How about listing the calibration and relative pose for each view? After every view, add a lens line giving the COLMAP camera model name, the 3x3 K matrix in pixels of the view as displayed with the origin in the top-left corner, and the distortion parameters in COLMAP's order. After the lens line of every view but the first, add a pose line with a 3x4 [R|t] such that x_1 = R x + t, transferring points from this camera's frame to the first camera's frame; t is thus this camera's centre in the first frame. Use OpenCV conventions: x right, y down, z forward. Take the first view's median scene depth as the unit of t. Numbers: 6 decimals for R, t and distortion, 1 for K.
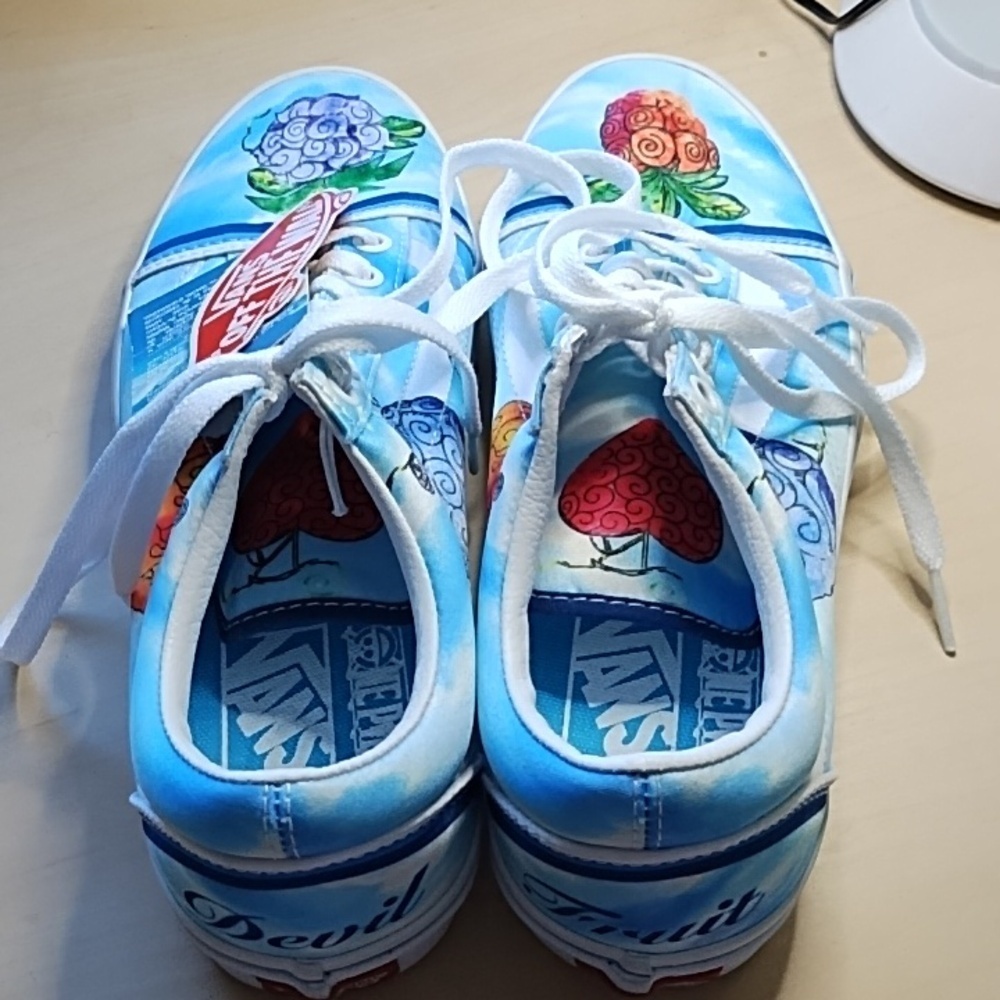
lens RADIAL K [[1670.7, 0, 524.3], [0, 1670.7, 499.8], [0, 0, 1]] dist [0.070359, -0.146328]
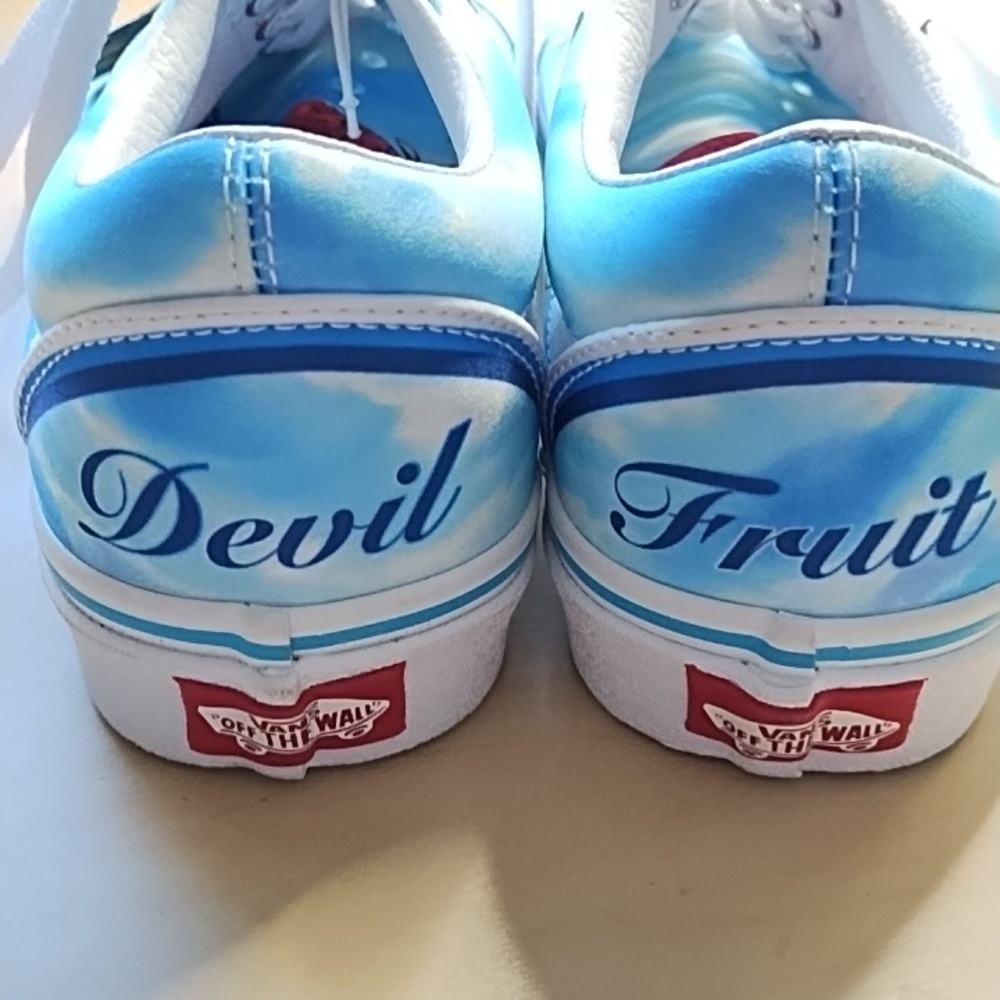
lens RADIAL K [[1670.7, 0, 524.3], [0, 1670.7, 499.8], [0, 0, 1]] dist [0.070359, -0.146328]
pose [[0.999508, 0.028768, 0.012521, -0.038520], [-0.022282, 0.931819, -0.362240, 0.417805], [-0.022088, 0.361783, 0.932001, 0.365682]]
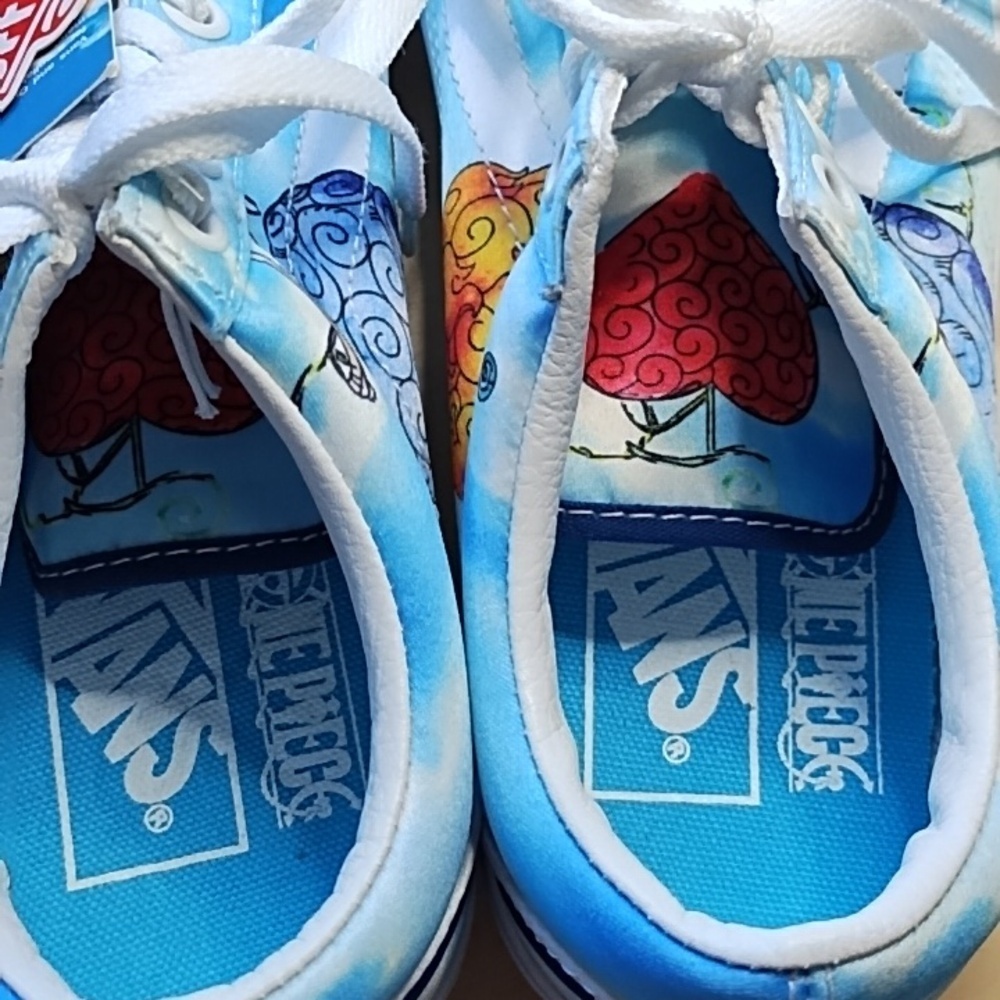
lens RADIAL K [[1670.7, 0, 524.3], [0, 1670.7, 499.8], [0, 0, 1]] dist [0.070359, -0.146328]
pose [[0.995002, -0.063175, 0.077325, -0.046119], [0.036495, 0.950915, 0.307294, -0.134197], [-0.092943, -0.302936, 0.948468, 0.409630]]
